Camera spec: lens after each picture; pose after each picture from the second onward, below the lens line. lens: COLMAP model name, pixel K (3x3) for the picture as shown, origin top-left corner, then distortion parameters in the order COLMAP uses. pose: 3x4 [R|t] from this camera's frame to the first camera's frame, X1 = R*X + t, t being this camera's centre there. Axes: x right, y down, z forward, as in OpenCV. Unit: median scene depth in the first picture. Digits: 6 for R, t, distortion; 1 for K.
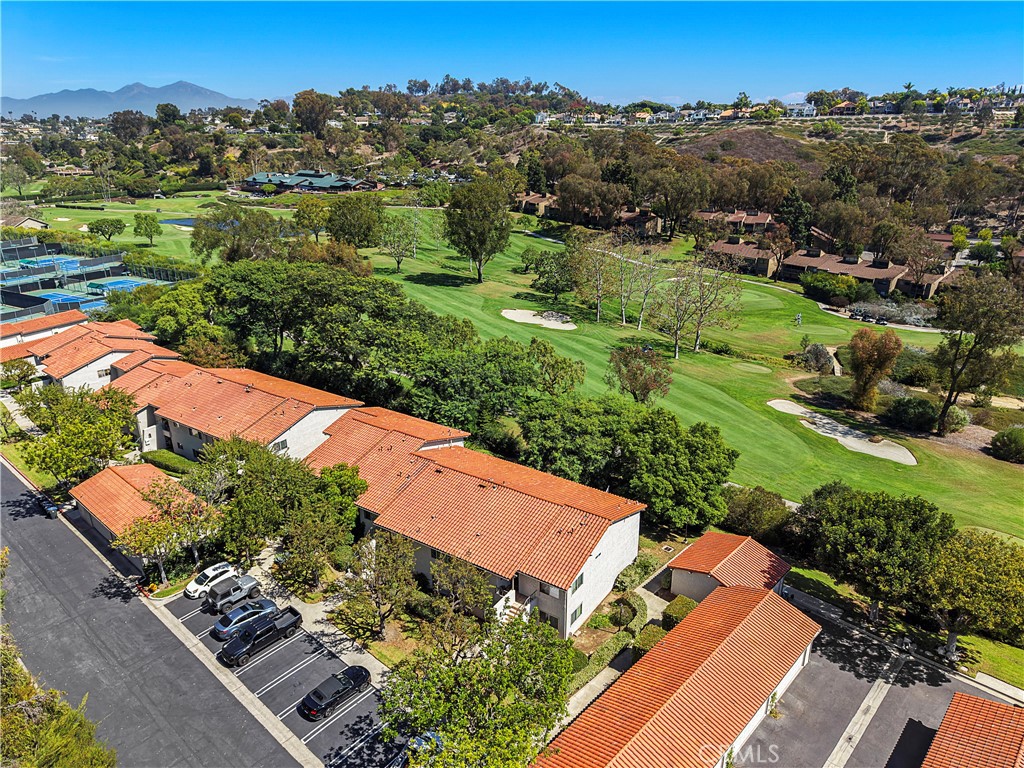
lens RADIAL K [[688.3, 0, 513.8], [0, 688.3, 388.6], [0, 0, 1]] dist [0.018628, -0.017653]
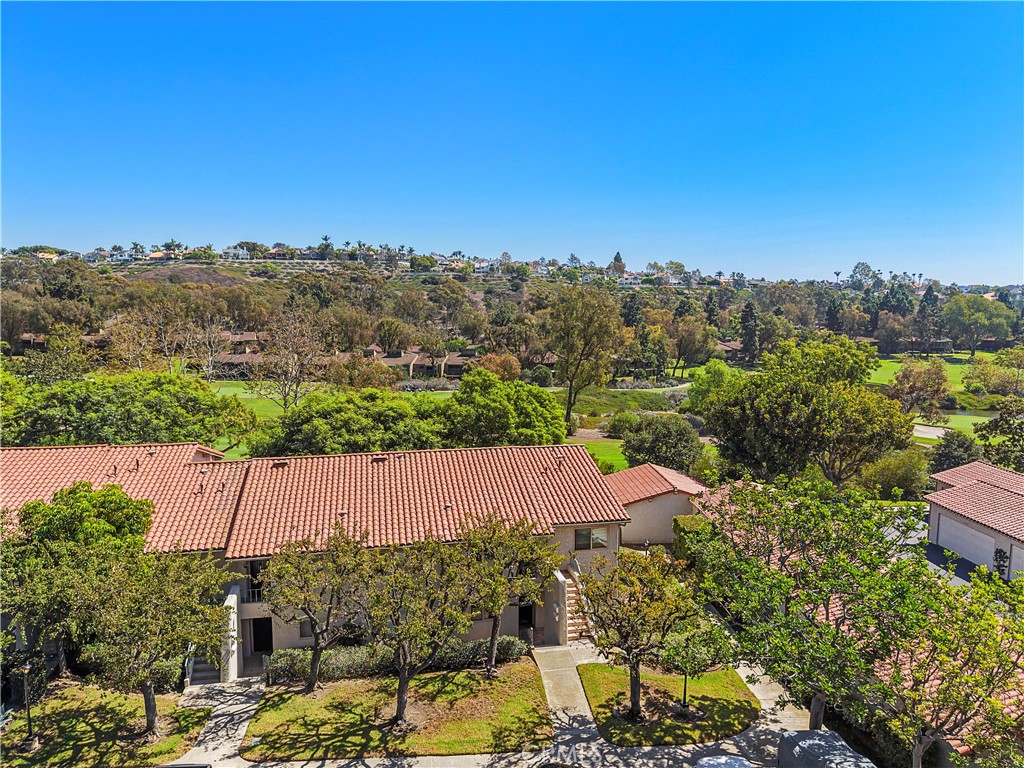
lens RADIAL K [[688.3, 0, 513.2], [0, 688.3, 382.1], [0, 0, 1]] dist [0.018628, -0.017653]
pose [[0.688583, -0.078298, 0.720918, -0.123594], [0.253530, 0.957408, -0.138175, 0.059410], [-0.679394, 0.277919, 0.679106, 0.153970]]
